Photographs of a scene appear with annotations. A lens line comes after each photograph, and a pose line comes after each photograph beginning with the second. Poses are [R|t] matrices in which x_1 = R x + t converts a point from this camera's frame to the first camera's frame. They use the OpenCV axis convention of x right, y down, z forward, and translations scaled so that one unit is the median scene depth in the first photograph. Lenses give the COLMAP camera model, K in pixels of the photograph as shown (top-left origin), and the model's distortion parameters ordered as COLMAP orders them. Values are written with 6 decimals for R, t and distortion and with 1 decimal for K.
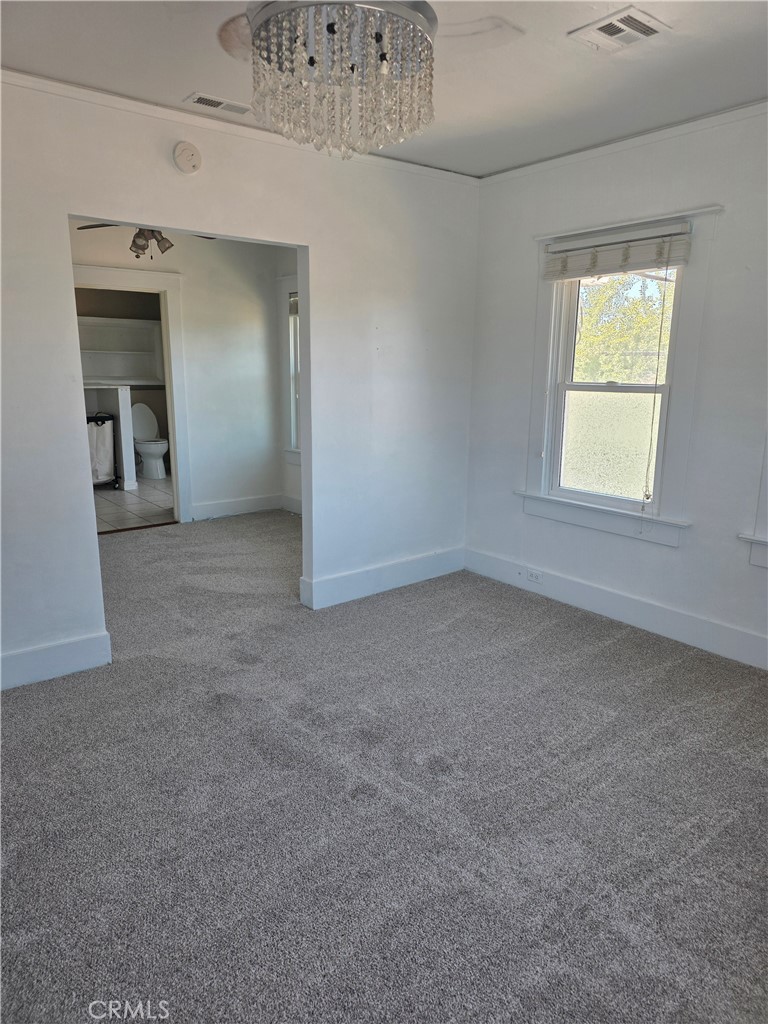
lens RADIAL K [[682.2, 0, 396.9], [0, 682.2, 508.3], [0, 0, 1]] dist [0.057299, -0.054413]
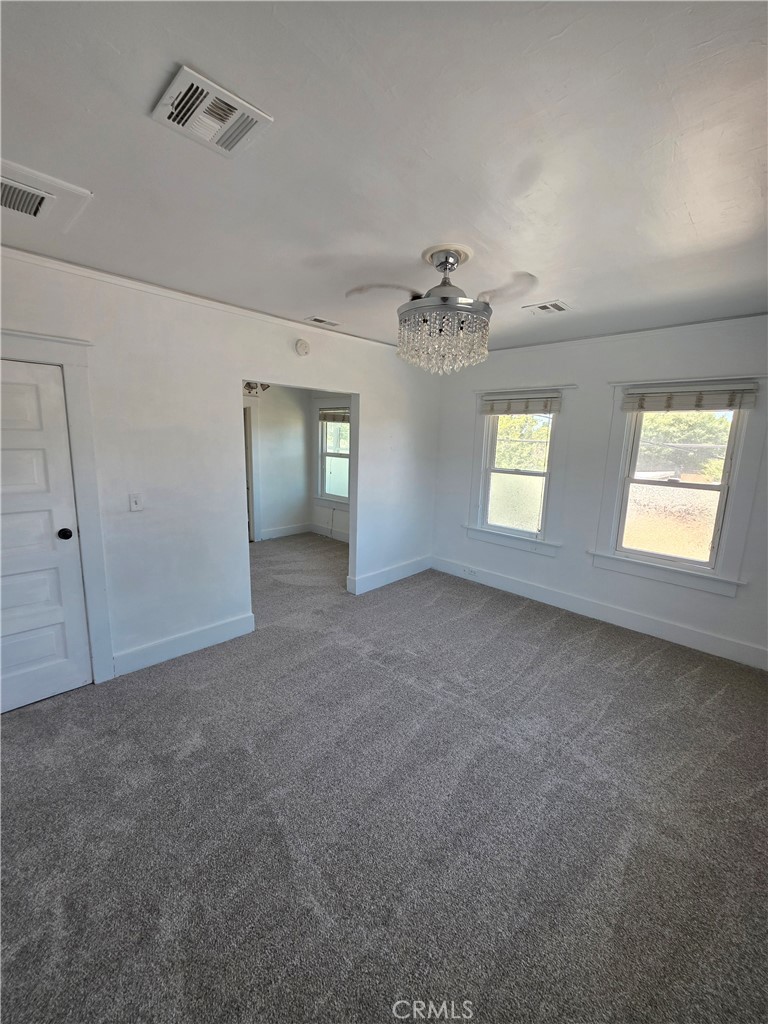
lens RADIAL K [[406.2, 0, 393.7], [0, 406.2, 509.4], [0, 0, 1]] dist [0.001475, 0.000076]
pose [[0.991126, -0.002636, 0.132897, -0.169461], [0.006471, 0.999575, -0.028429, -0.042780], [-0.132765, 0.029036, 0.990722, -0.059662]]
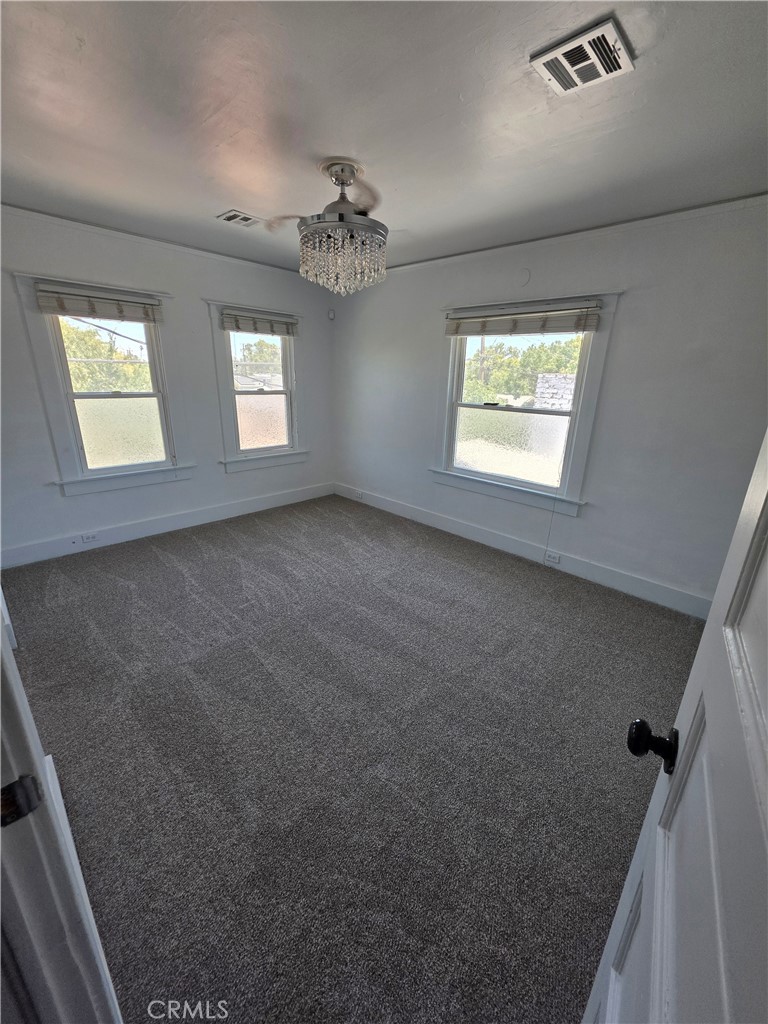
lens RADIAL K [[406.2, 0, 393.7], [0, 406.2, 509.4], [0, 0, 1]] dist [0.001475, 0.000076]
pose [[-0.128571, -0.332976, 0.934129, -0.685231], [0.167174, 0.921190, 0.351373, -0.152232], [-0.977508, 0.201338, -0.062774, 0.486632]]
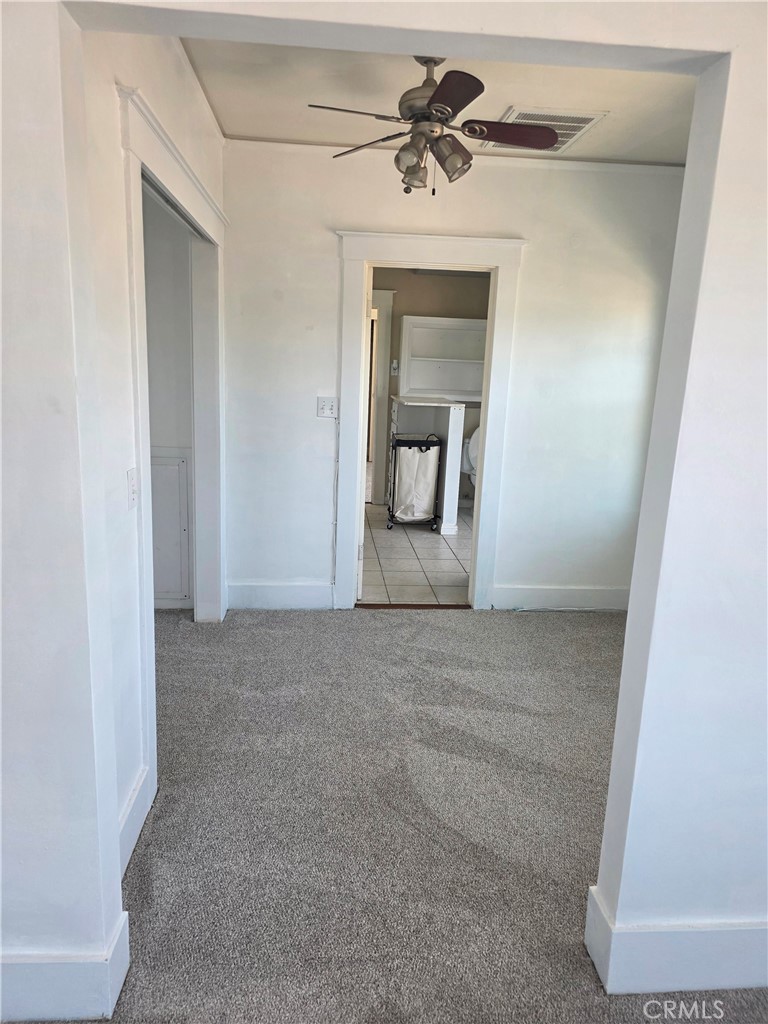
lens RADIAL K [[680.0, 0, 384.0], [0, 680.0, 512.0], [0, 0, 1]] dist [0.098300, -0.118870]
pose [[0.824968, 0.139948, -0.547579, -0.046087], [-0.145319, 0.988808, 0.033781, -0.131384], [0.546178, 0.051705, 0.836072, 0.584361]]
